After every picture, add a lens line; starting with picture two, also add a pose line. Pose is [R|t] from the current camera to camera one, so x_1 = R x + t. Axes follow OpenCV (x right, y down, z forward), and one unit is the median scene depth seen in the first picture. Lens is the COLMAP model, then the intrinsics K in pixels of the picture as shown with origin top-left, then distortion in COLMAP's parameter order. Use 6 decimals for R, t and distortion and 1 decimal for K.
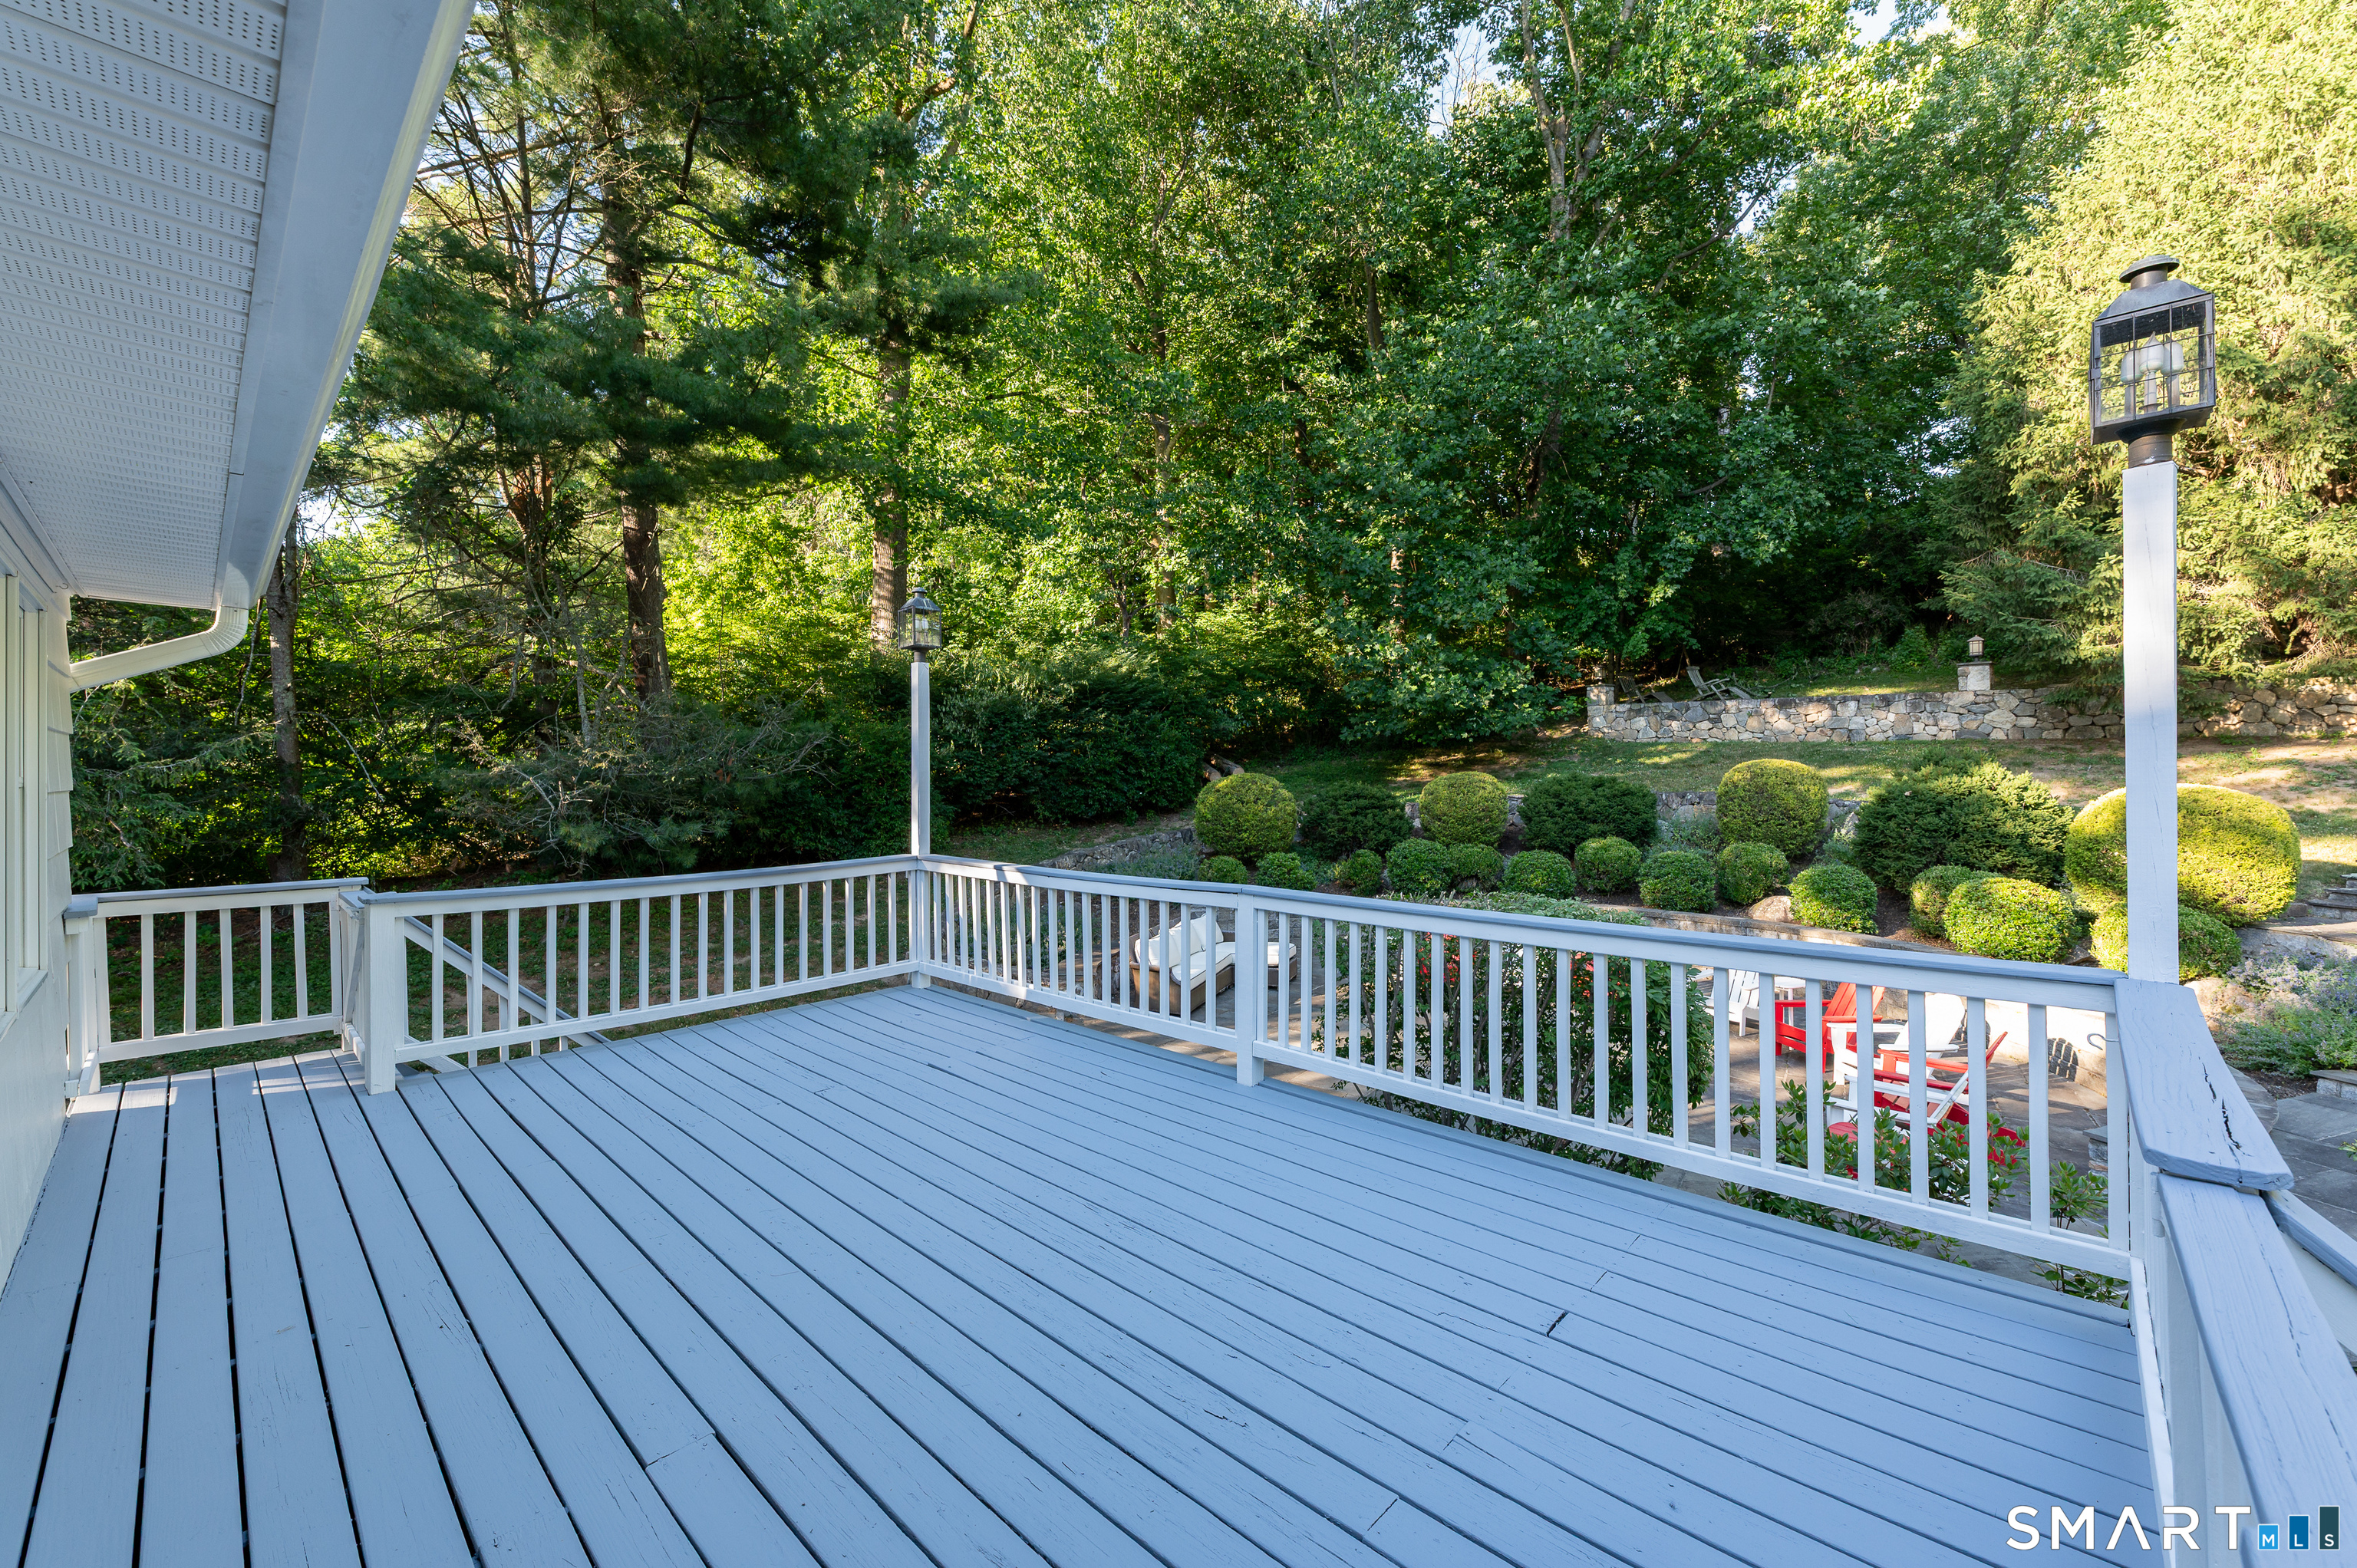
lens RADIAL K [[929.1, 0, 1168.5], [0, 929.1, 761.3], [0, 0, 1]] dist [-0.008220, 0.000071]
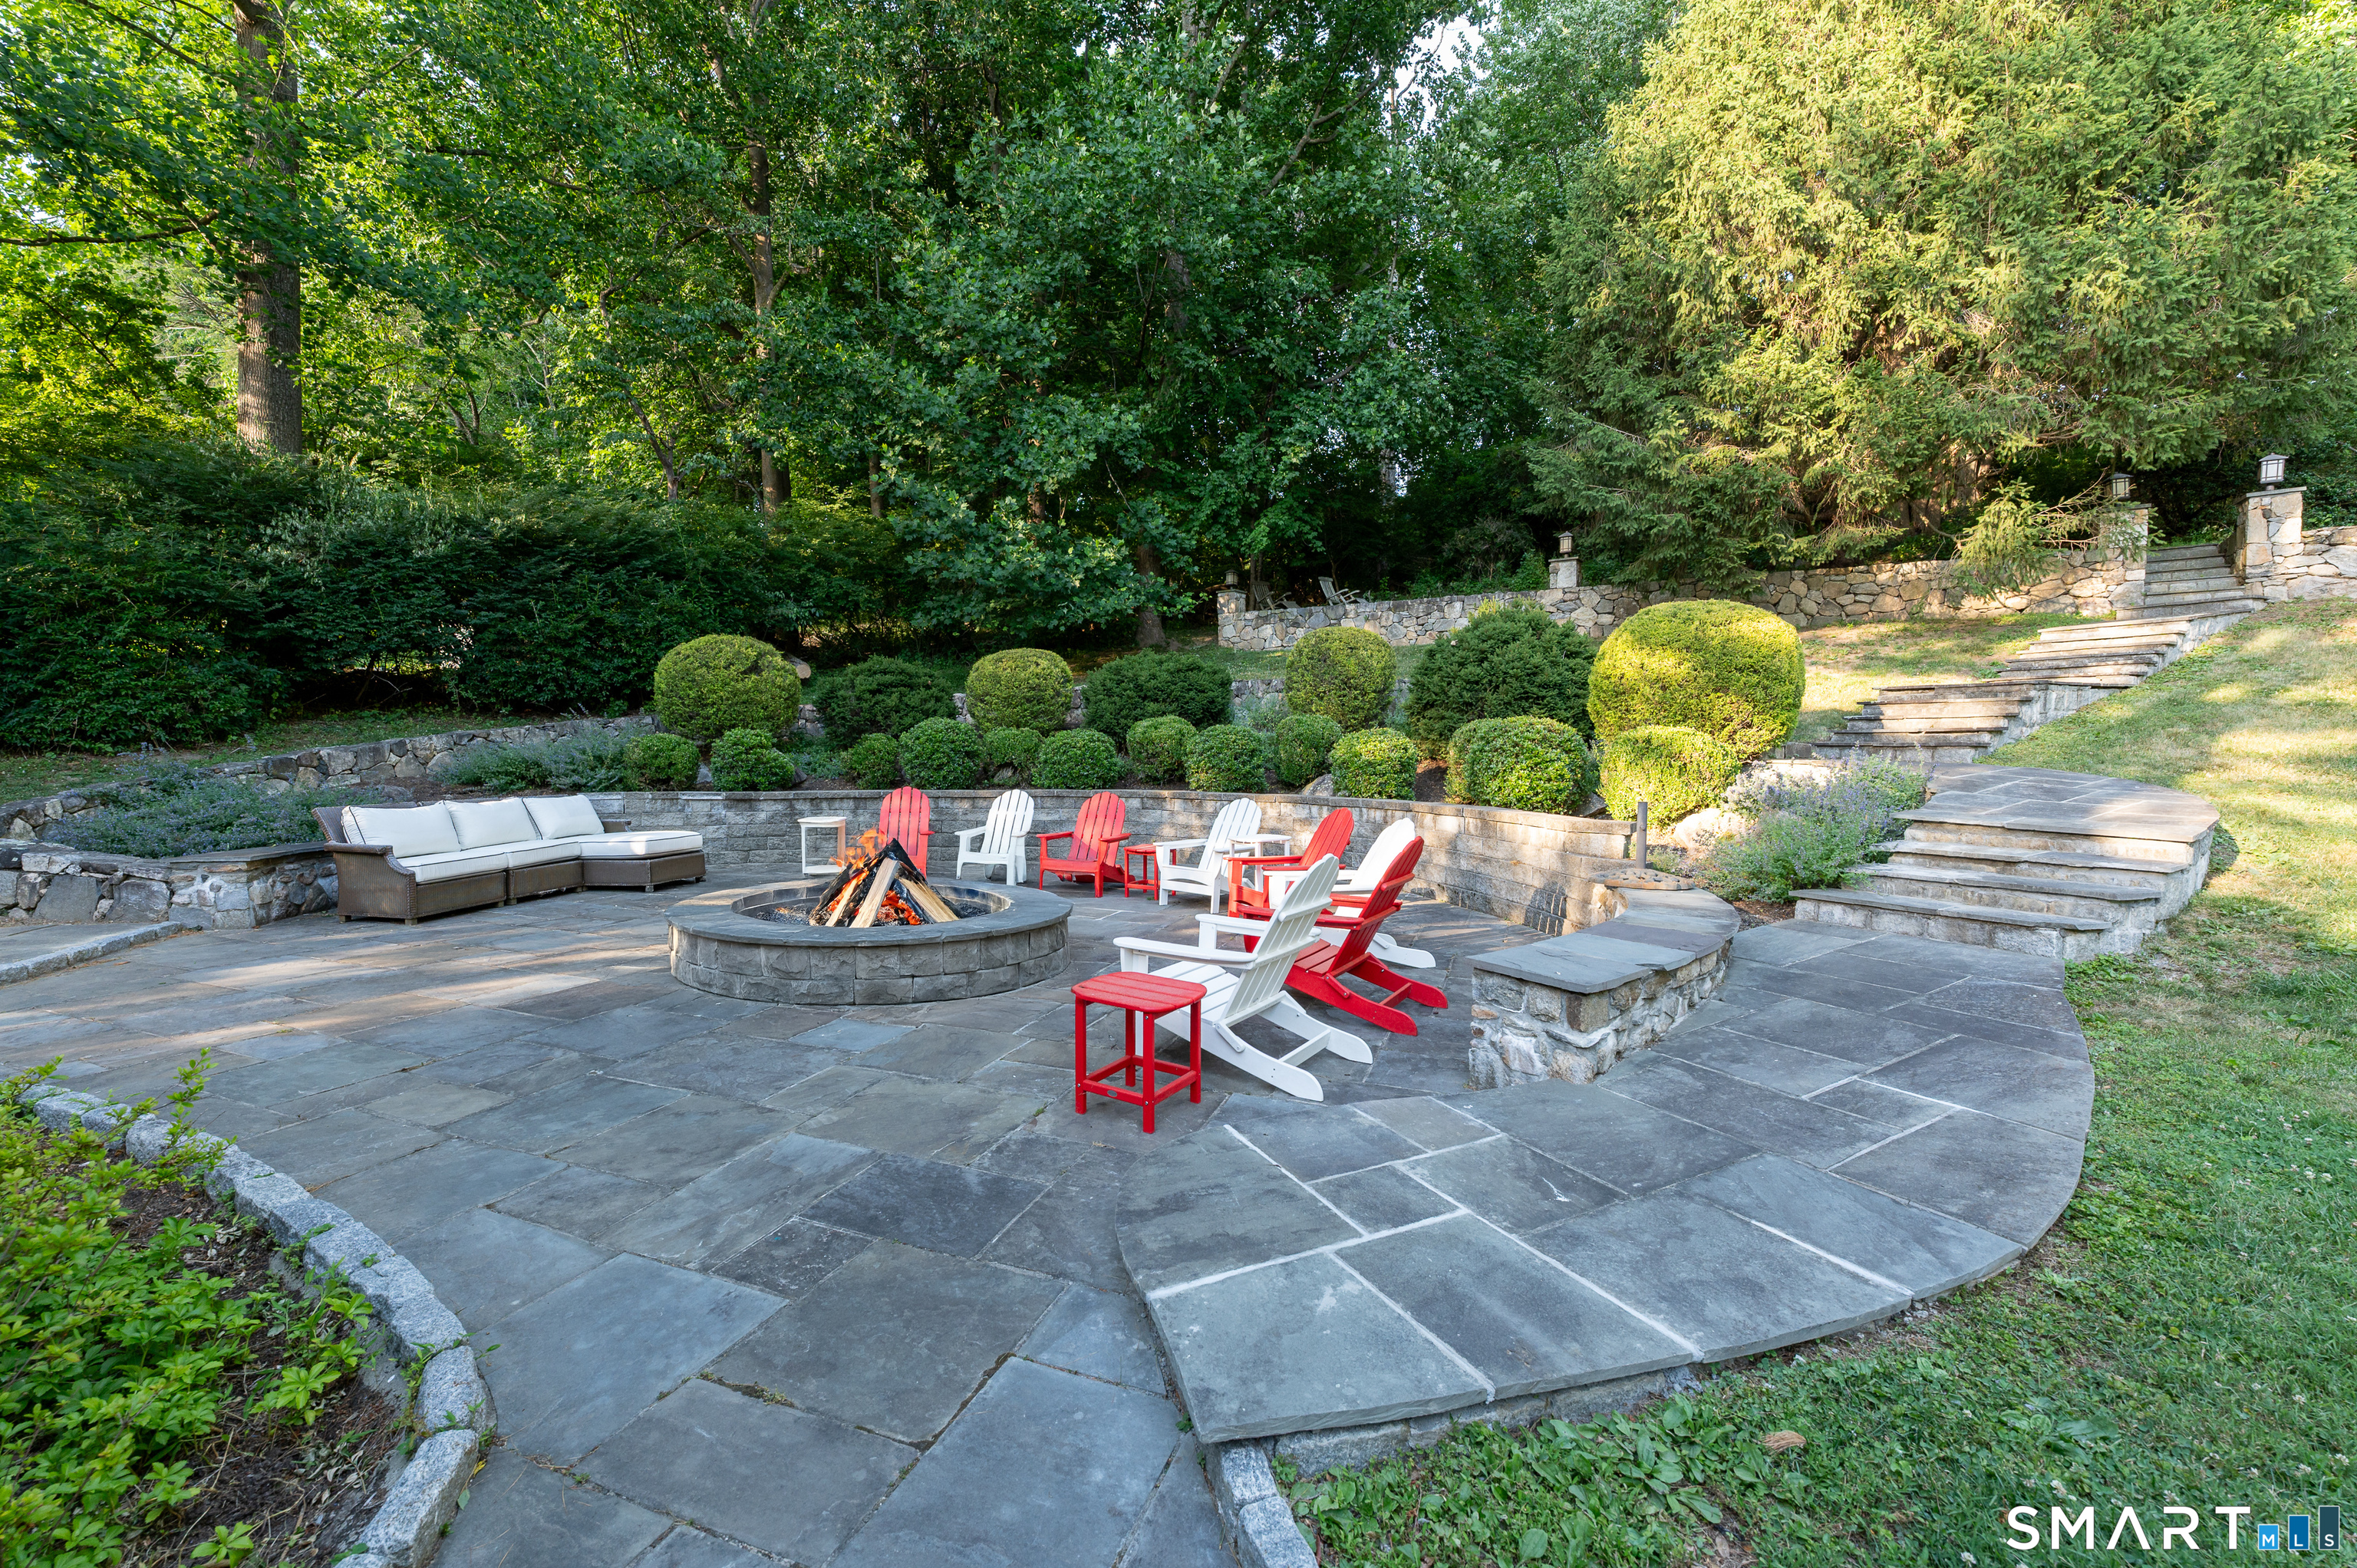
lens RADIAL K [[940.2, 0, 1168.5], [0, 940.2, 765.7], [0, 0, 1]] dist [0.002644, 0.000311]
pose [[0.965521, 0.005534, 0.260266, 0.222238], [-0.012172, 0.999640, 0.023902, 0.092420], [-0.260040, -0.026246, 0.965241, 0.154609]]
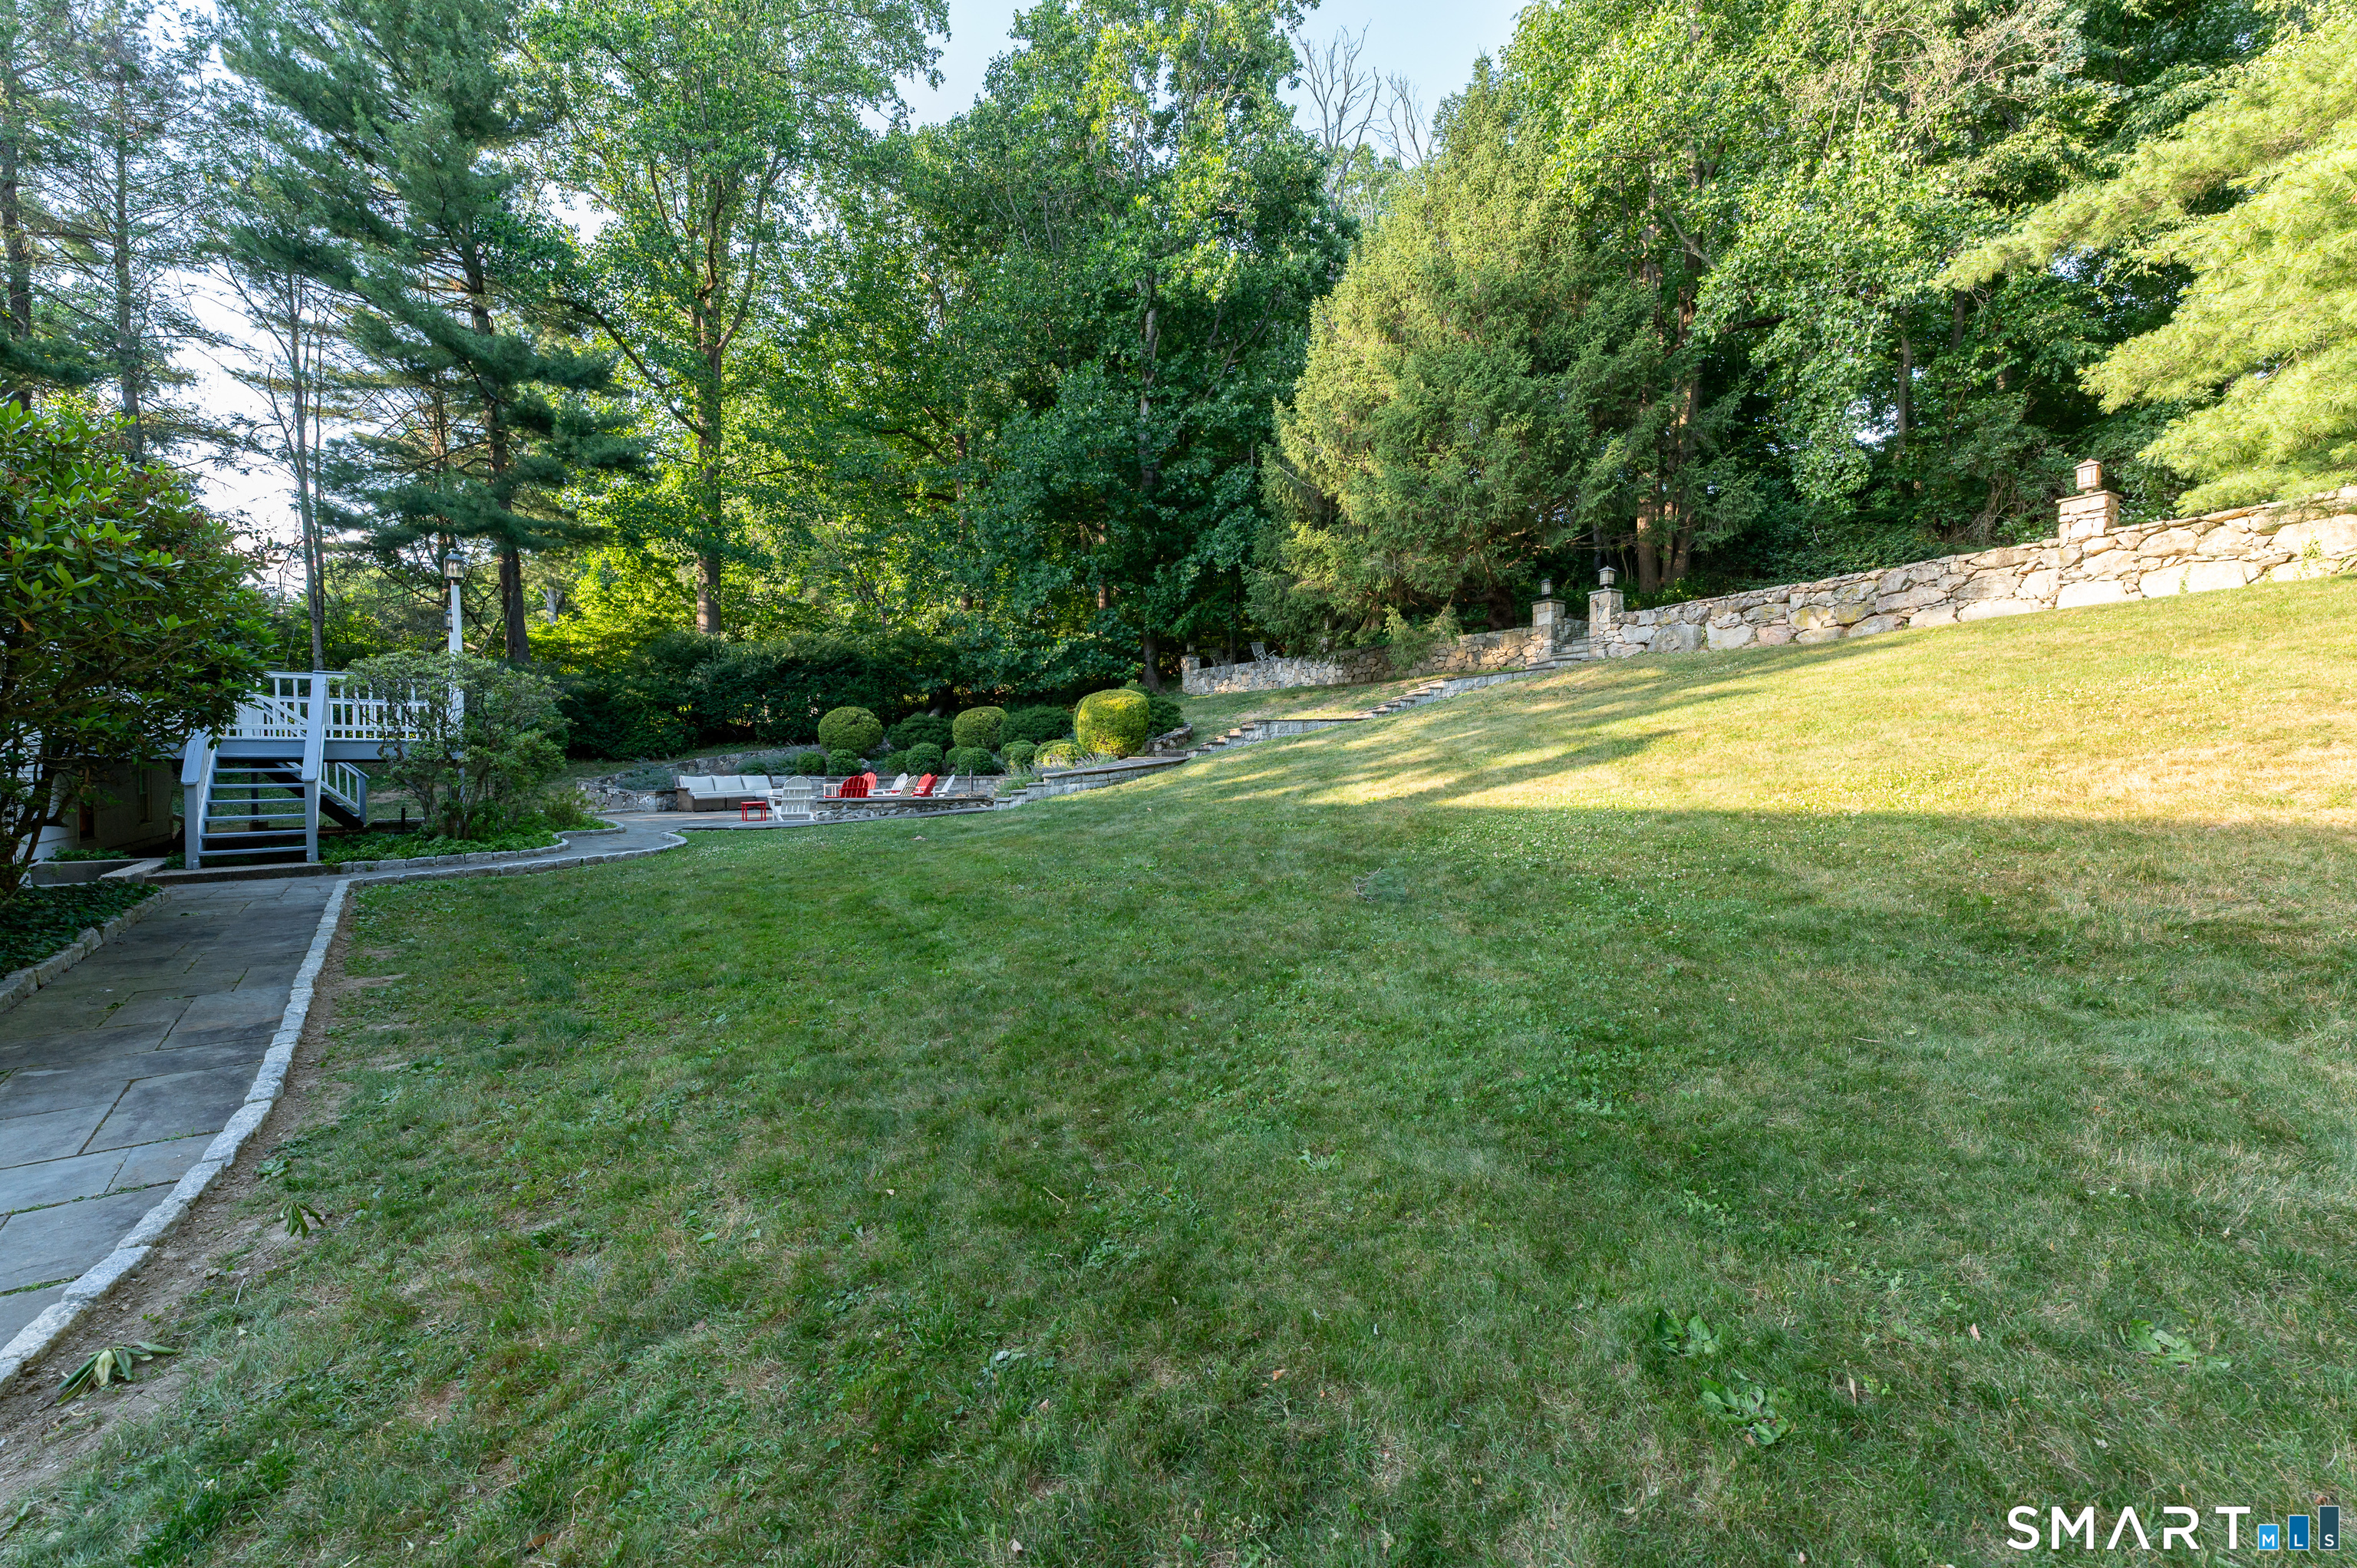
lens RADIAL K [[929.1, 0, 1168.5], [0, 929.1, 761.3], [0, 0, 1]] dist [-0.008220, 0.000071]
pose [[0.992588, 0.003216, -0.121482, 0.818250], [-0.002678, 0.999986, 0.004591, 0.097154], [0.121495, -0.004231, 0.992583, -0.556918]]
